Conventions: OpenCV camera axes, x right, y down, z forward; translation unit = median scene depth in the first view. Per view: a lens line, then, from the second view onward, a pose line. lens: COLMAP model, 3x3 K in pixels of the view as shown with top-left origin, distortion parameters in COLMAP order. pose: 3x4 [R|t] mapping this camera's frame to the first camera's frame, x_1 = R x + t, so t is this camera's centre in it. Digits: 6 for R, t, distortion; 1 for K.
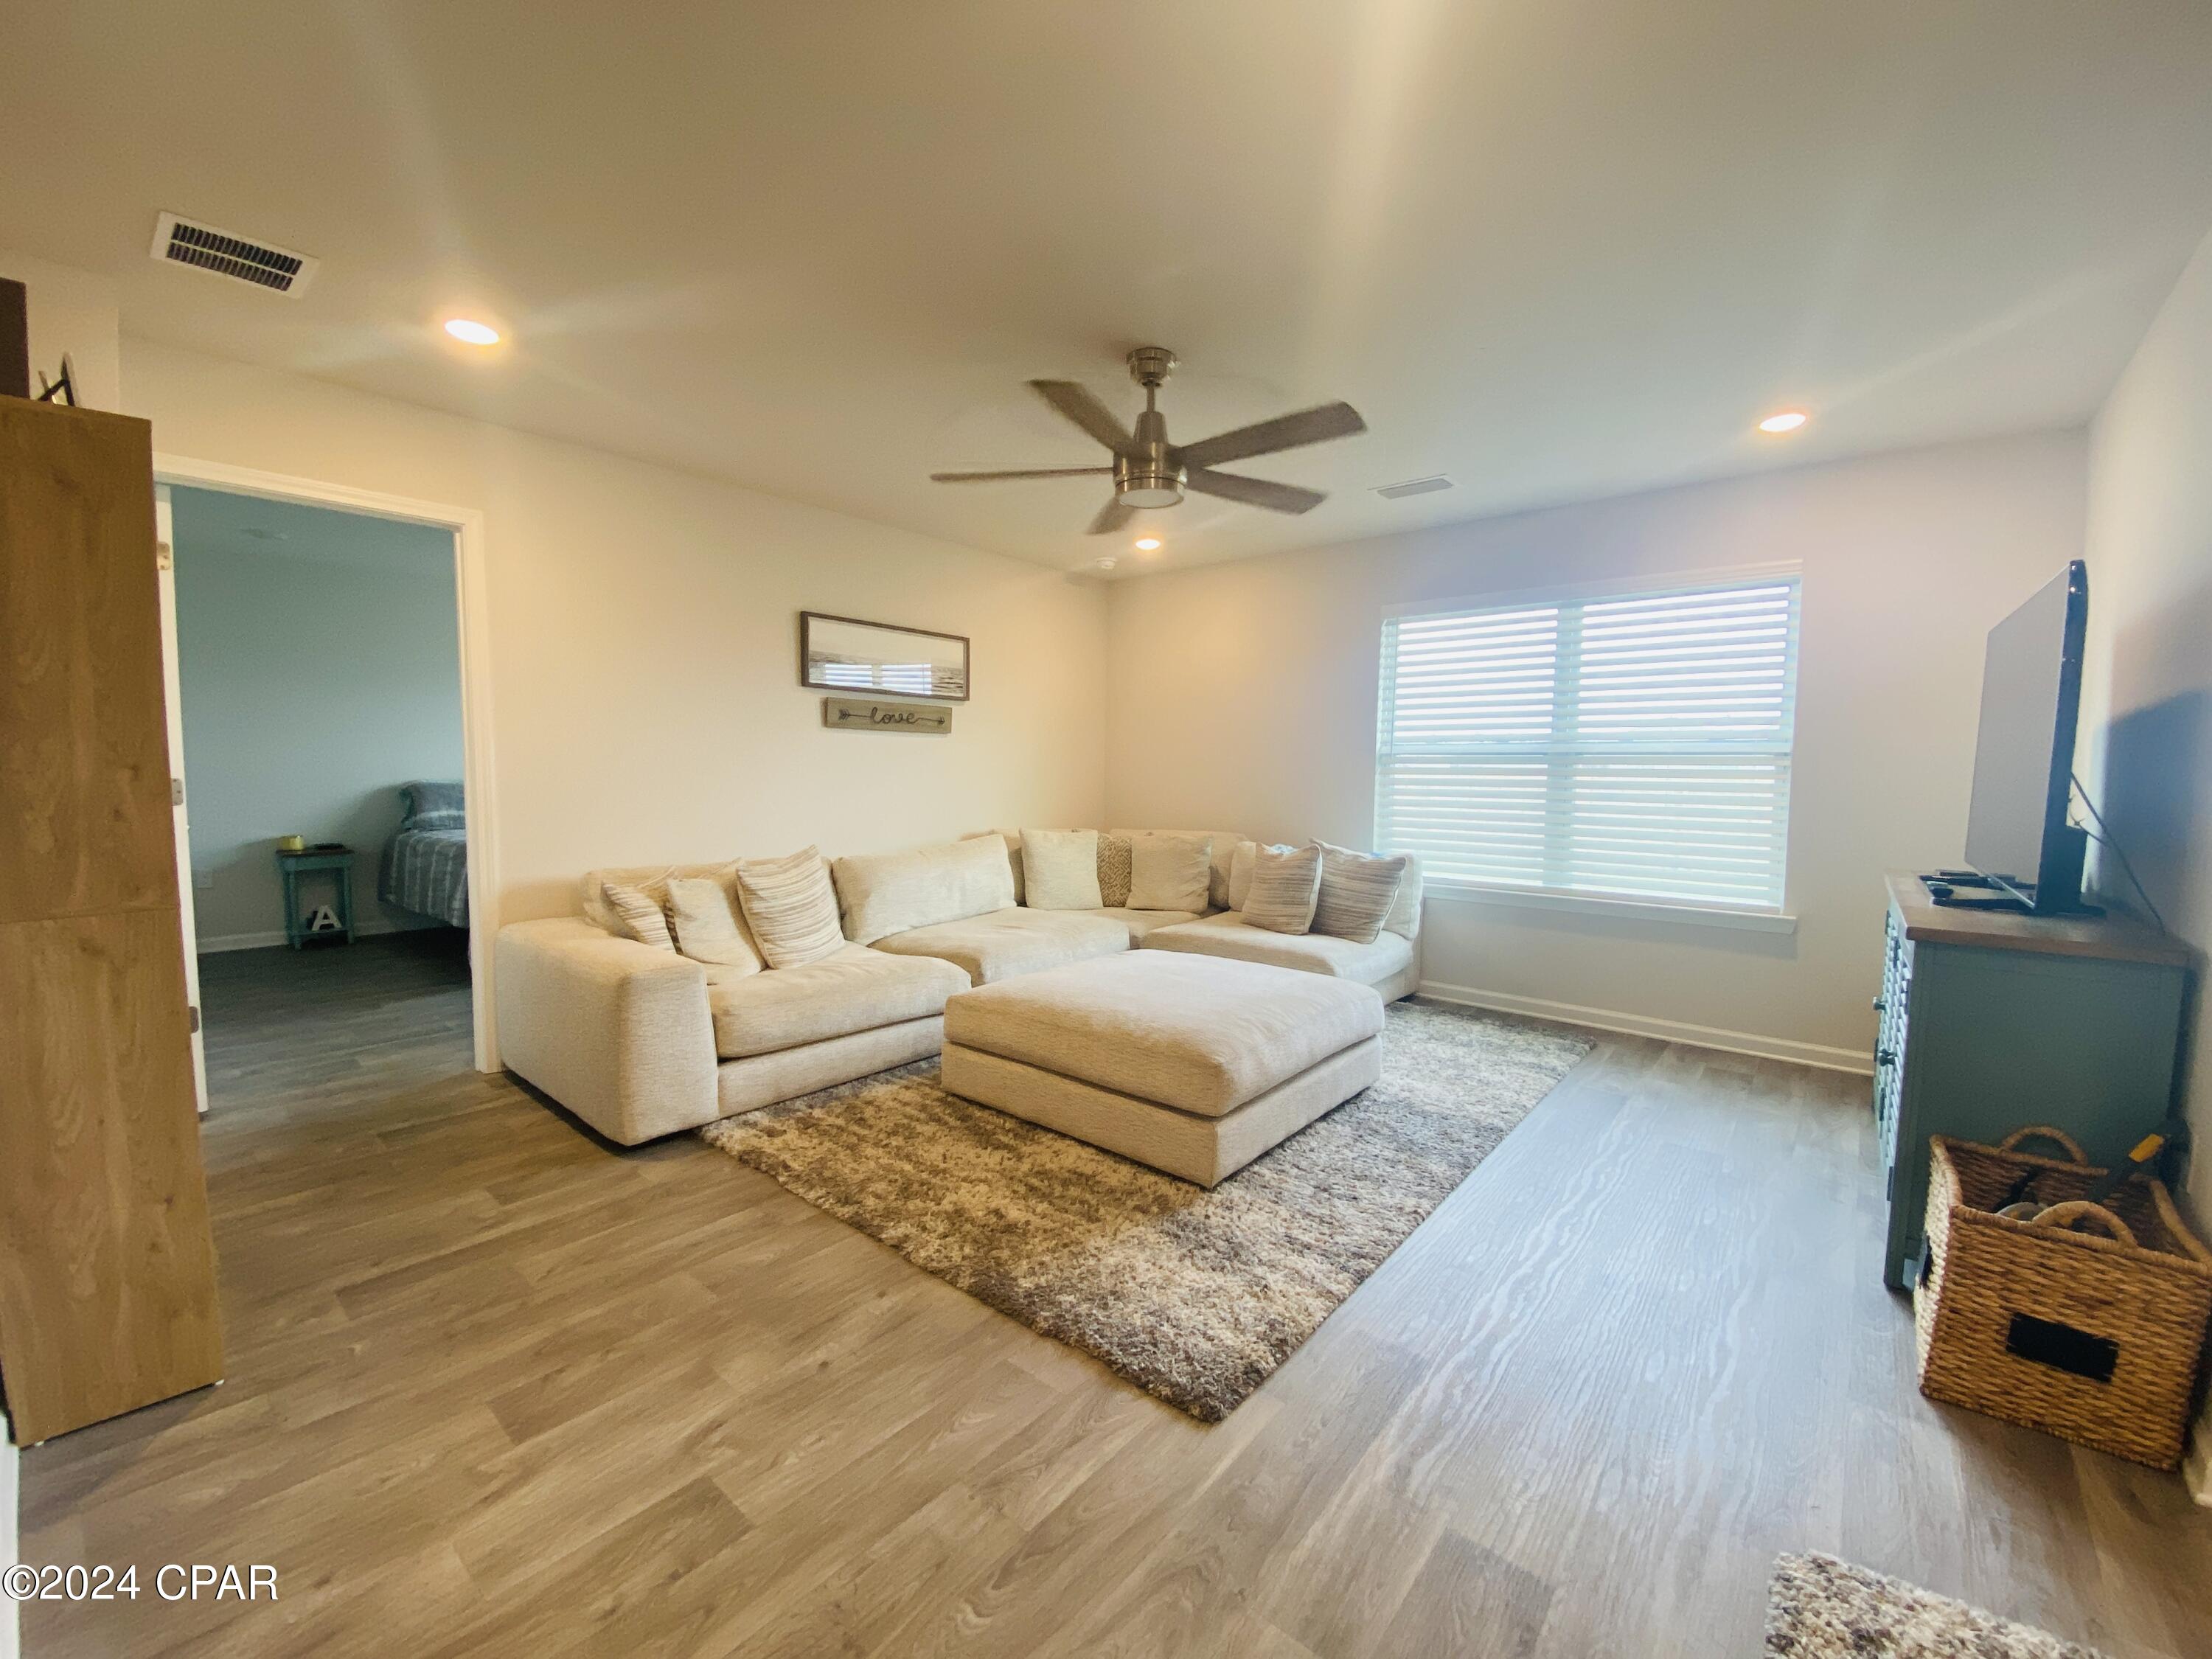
lens RADIAL K [[906.5, 0, 1121.6], [0, 906.5, 823.2], [0, 0, 1]] dist [0.018672, -0.002042]
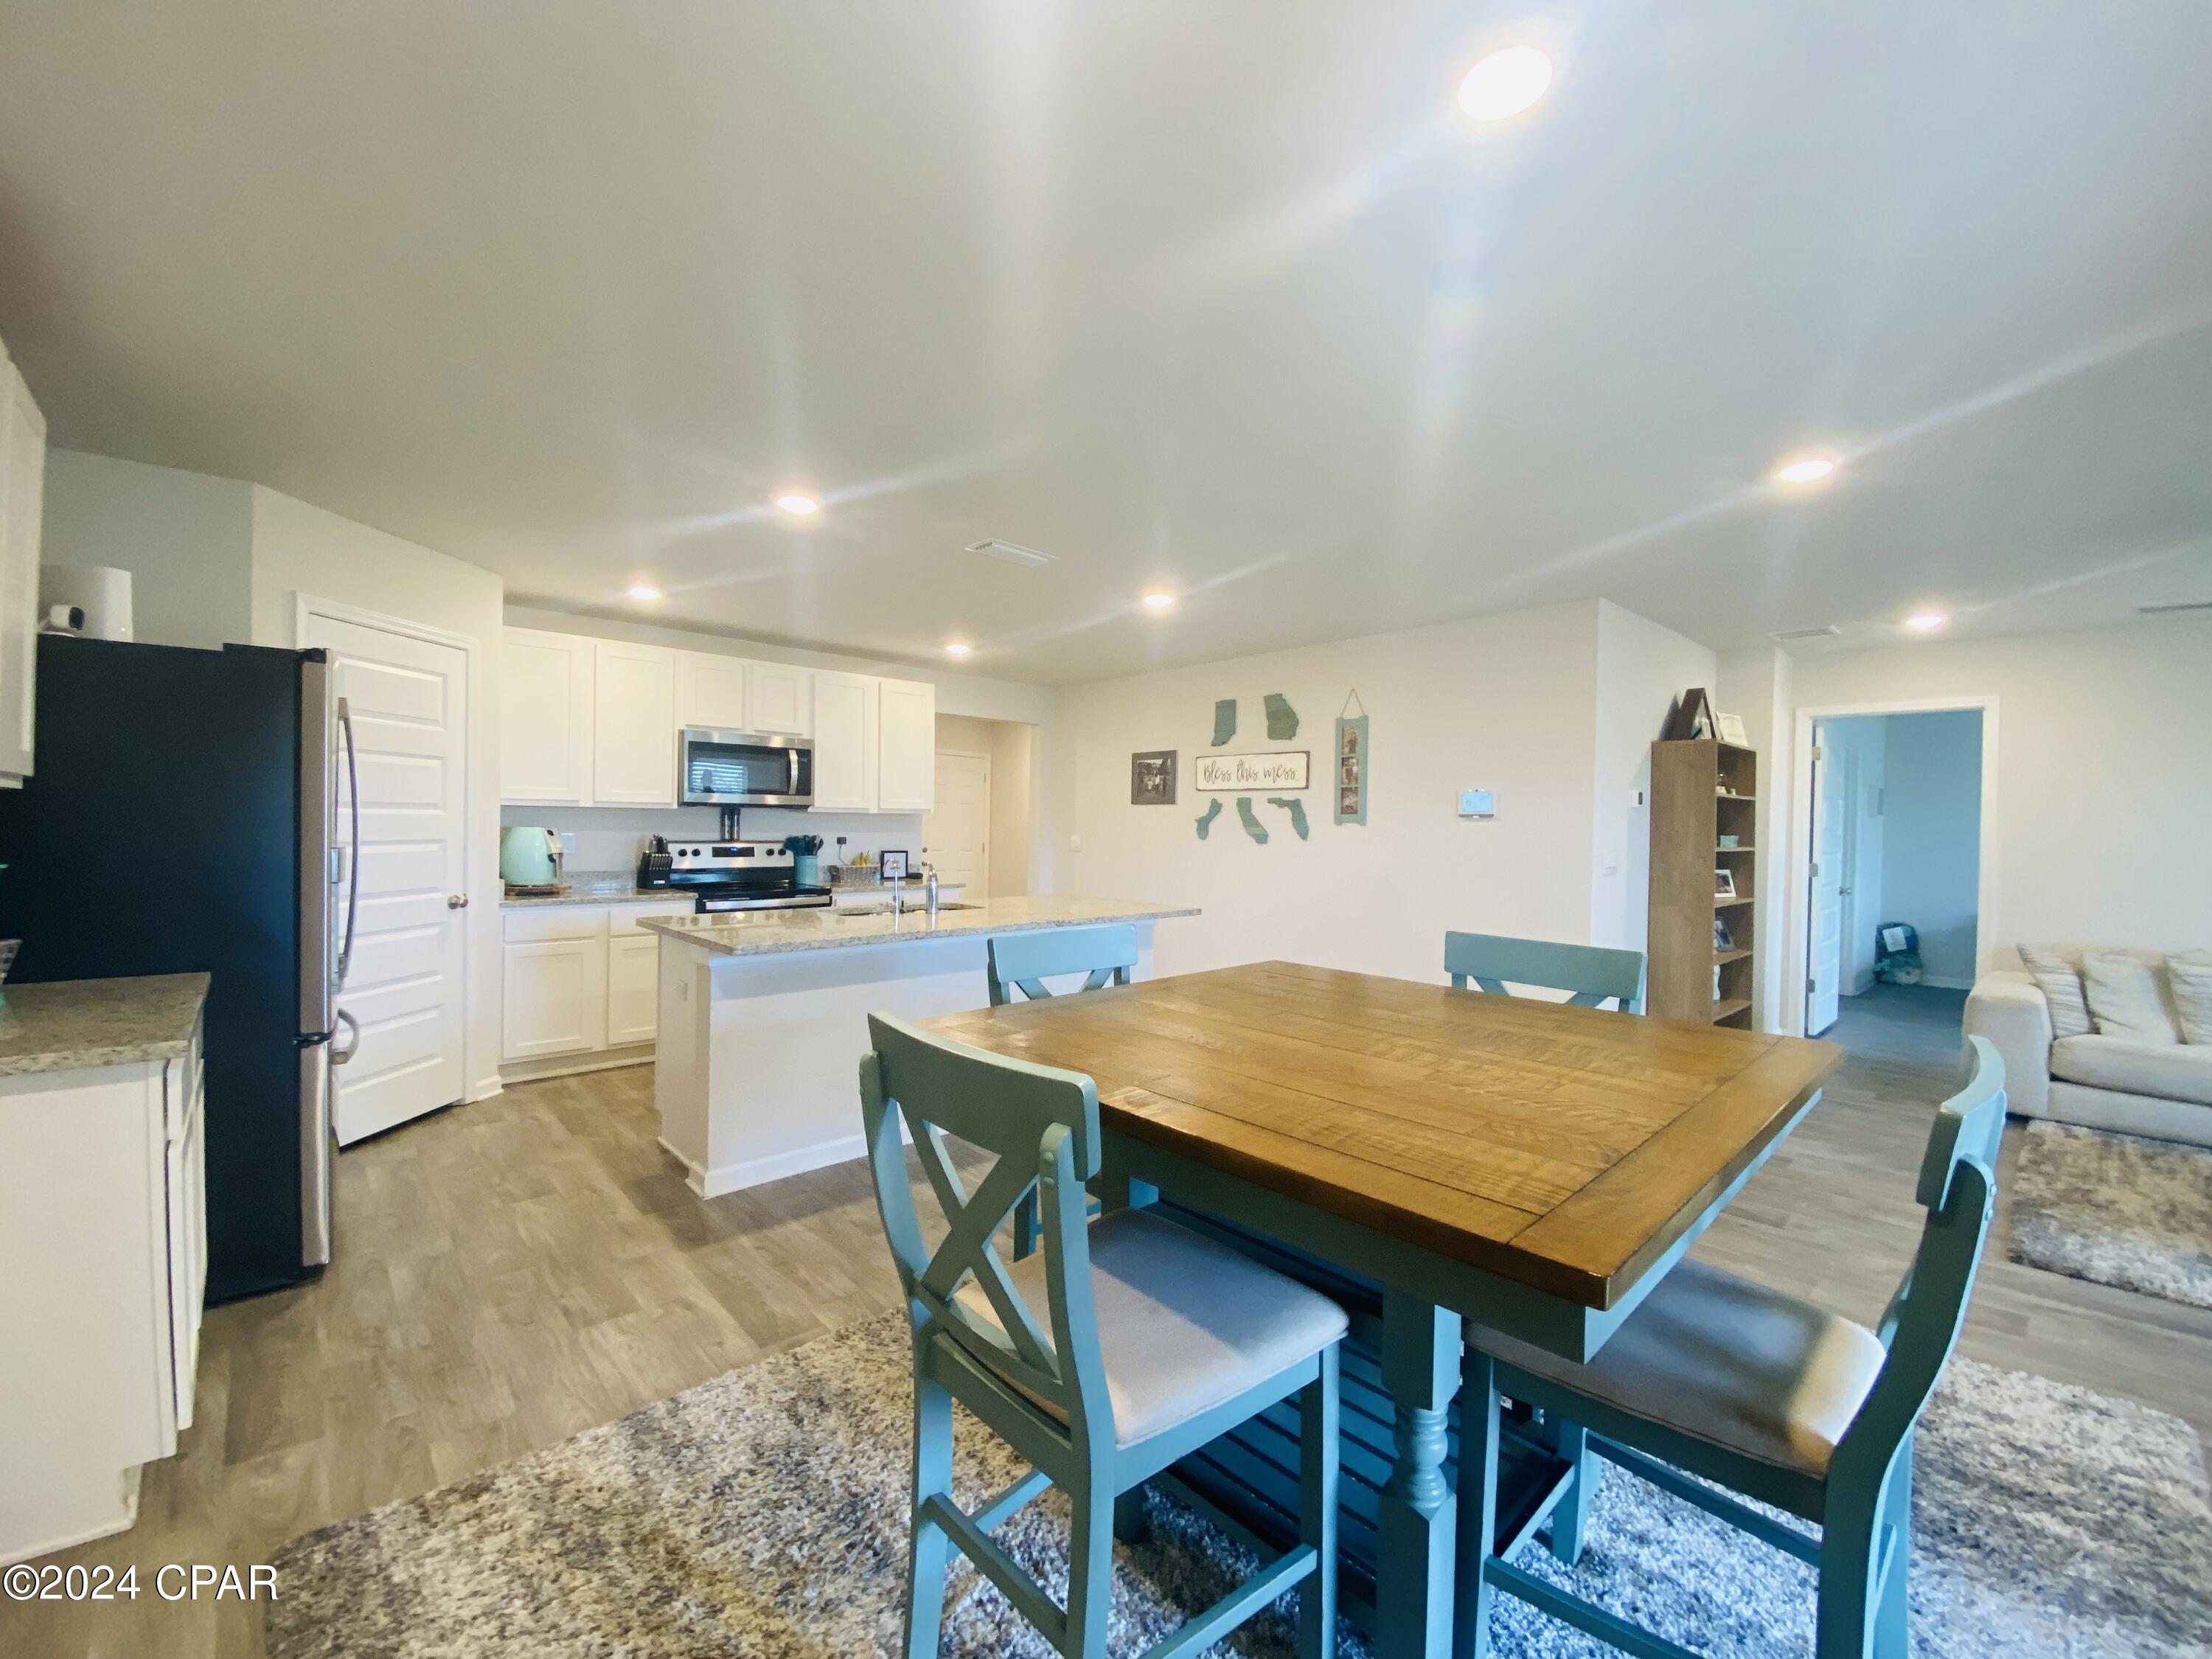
lens RADIAL K [[906.5, 0, 1116.6], [0, 906.5, 835.4], [0, 0, 1]] dist [0.018672, -0.002042]
pose [[-0.128522, 0.000351, -0.991707, 1.230170], [-0.099550, 0.994944, 0.013253, 0.019467], [0.986697, 0.100427, -0.127837, -0.283164]]
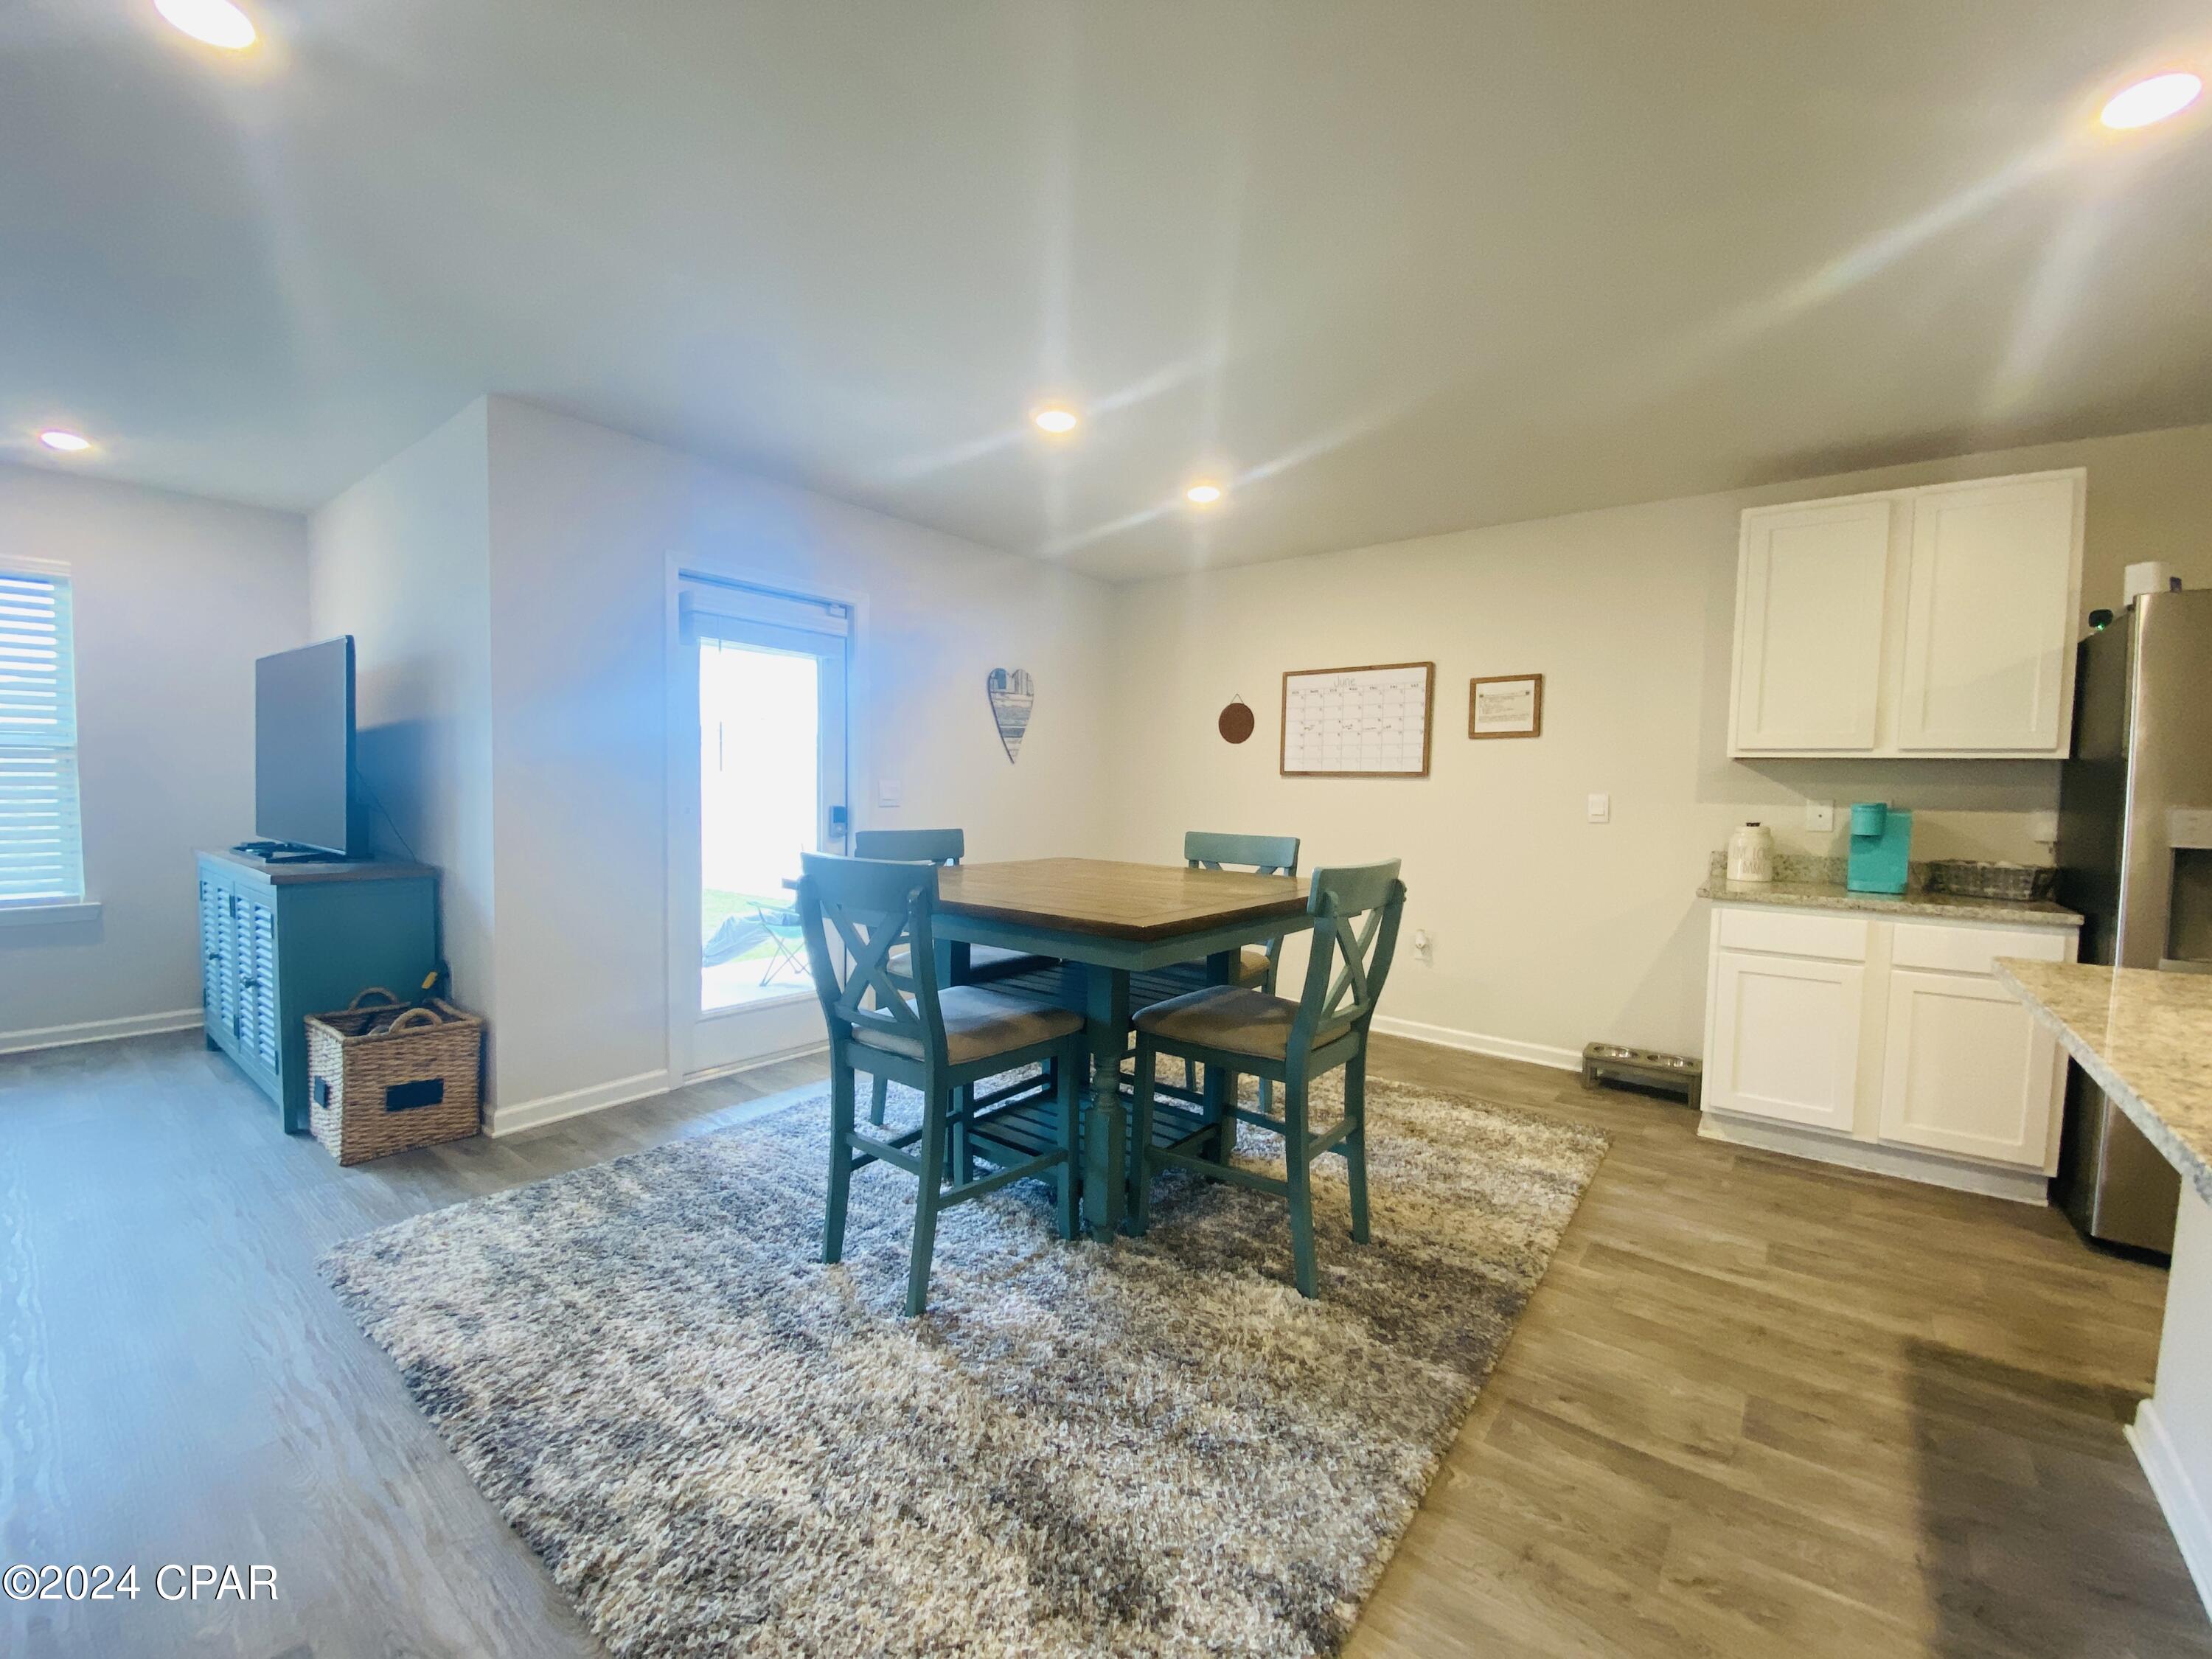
lens RADIAL K [[906.5, 0, 1112.6], [0, 906.5, 832.4], [0, 0, 1]] dist [0.018672, -0.002042]
pose [[-0.030198, -0.057920, 0.997864, -0.461910], [0.062337, 0.996267, 0.059714, 0.038631], [-0.997598, 0.064007, -0.026474, -0.187439]]
